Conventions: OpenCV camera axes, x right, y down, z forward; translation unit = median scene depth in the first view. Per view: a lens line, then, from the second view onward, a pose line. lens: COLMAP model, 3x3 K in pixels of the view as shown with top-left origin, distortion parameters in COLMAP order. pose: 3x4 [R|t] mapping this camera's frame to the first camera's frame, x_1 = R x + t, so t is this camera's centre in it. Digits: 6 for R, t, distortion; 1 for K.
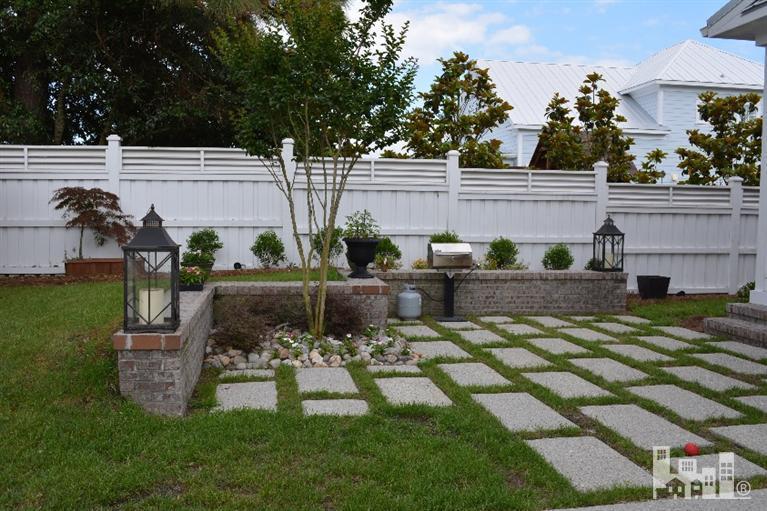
lens RADIAL K [[750.7, 0, 383.2], [0, 750.7, 255.4], [0, 0, 1]] dist [-0.002223, 0.000000]
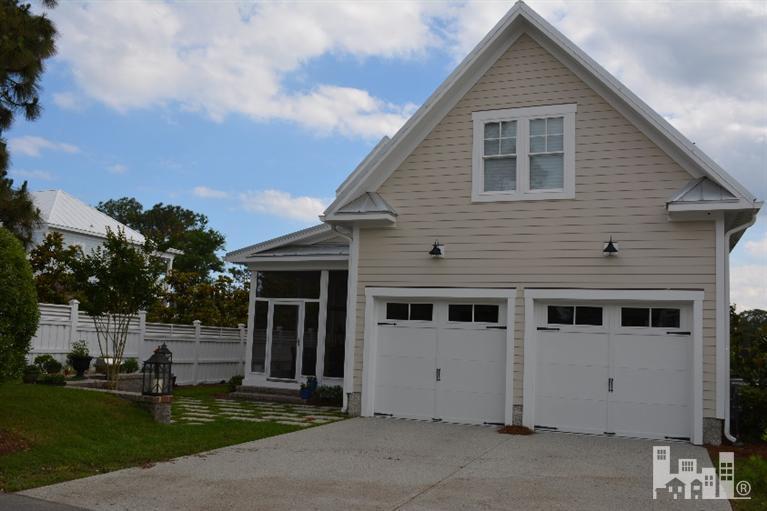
lens RADIAL K [[750.7, 0, 384.2], [0, 750.7, 255.3], [0, 0, 1]] dist [-0.002223, 0.000000]
pose [[0.566558, 0.105072, 0.817296, -0.989249], [0.016642, 0.990176, -0.138835, 0.000035], [-0.823854, 0.092259, 0.559243, -0.522035]]
